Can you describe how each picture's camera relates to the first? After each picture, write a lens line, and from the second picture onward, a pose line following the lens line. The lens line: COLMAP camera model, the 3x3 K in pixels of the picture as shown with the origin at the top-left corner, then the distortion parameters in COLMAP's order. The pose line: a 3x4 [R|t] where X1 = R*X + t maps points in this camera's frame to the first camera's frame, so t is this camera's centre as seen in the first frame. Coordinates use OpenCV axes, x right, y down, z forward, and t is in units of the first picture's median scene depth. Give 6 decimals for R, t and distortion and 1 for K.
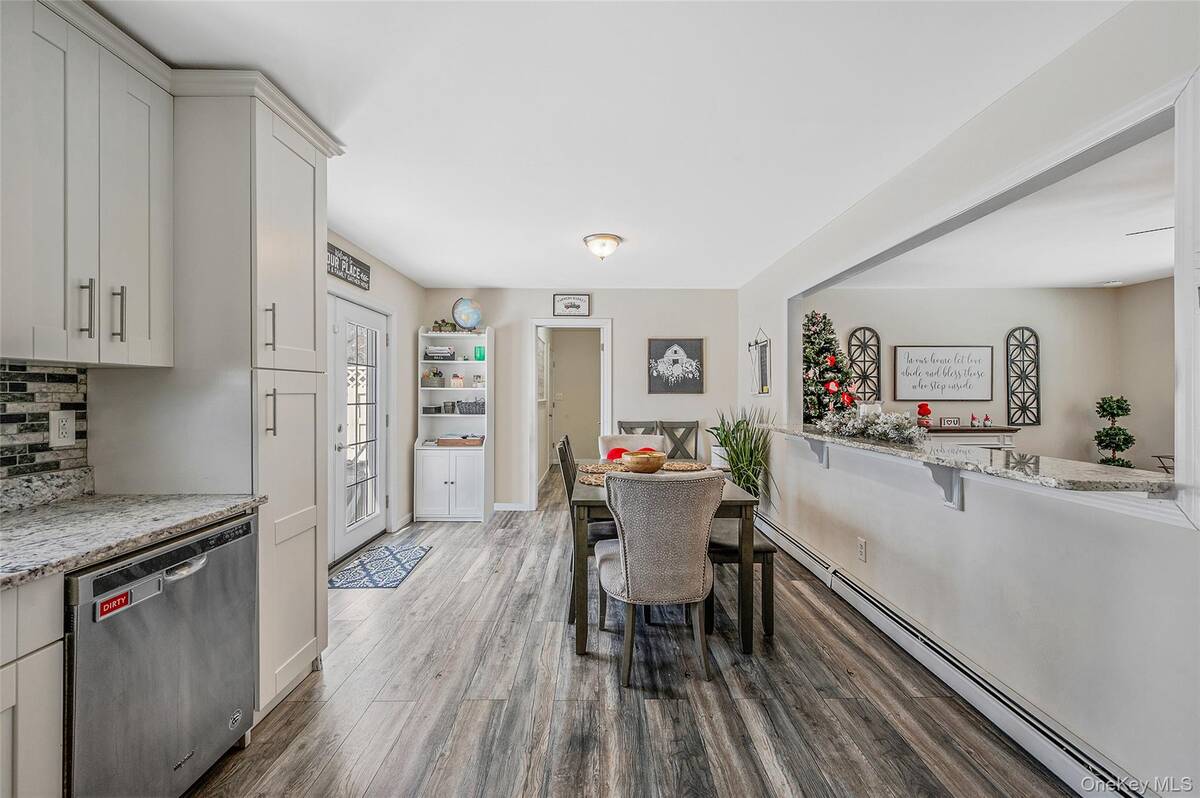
lens RADIAL K [[474.7, 0, 606.3], [0, 474.7, 393.2], [0, 0, 1]] dist [0.001114, -0.000166]
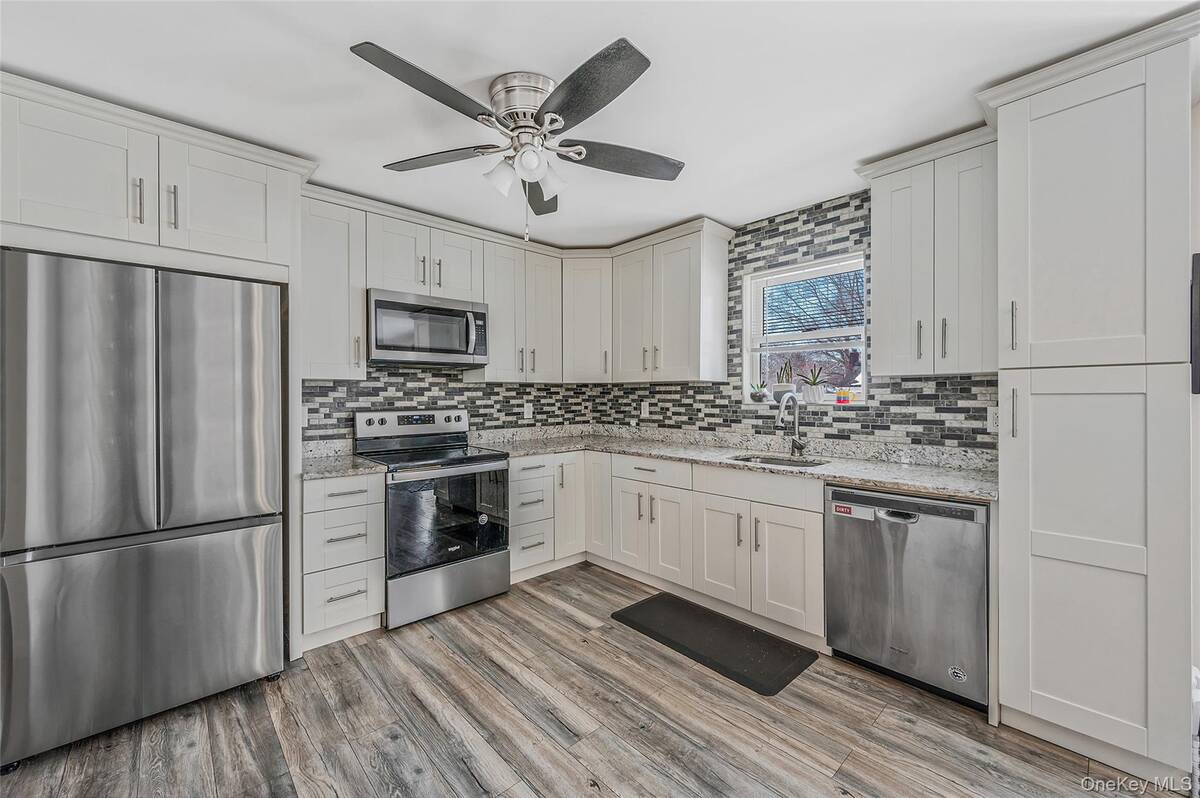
lens RADIAL K [[474.7, 0, 596.7], [0, 474.7, 398.5], [0, 0, 1]] dist [0.001114, -0.000166]
pose [[-0.757342, 0.001677, -0.653017, 0.341236], [0.002416, 0.999997, -0.000234, 0.005736], [0.653014, -0.001755, -0.757344, 0.692510]]
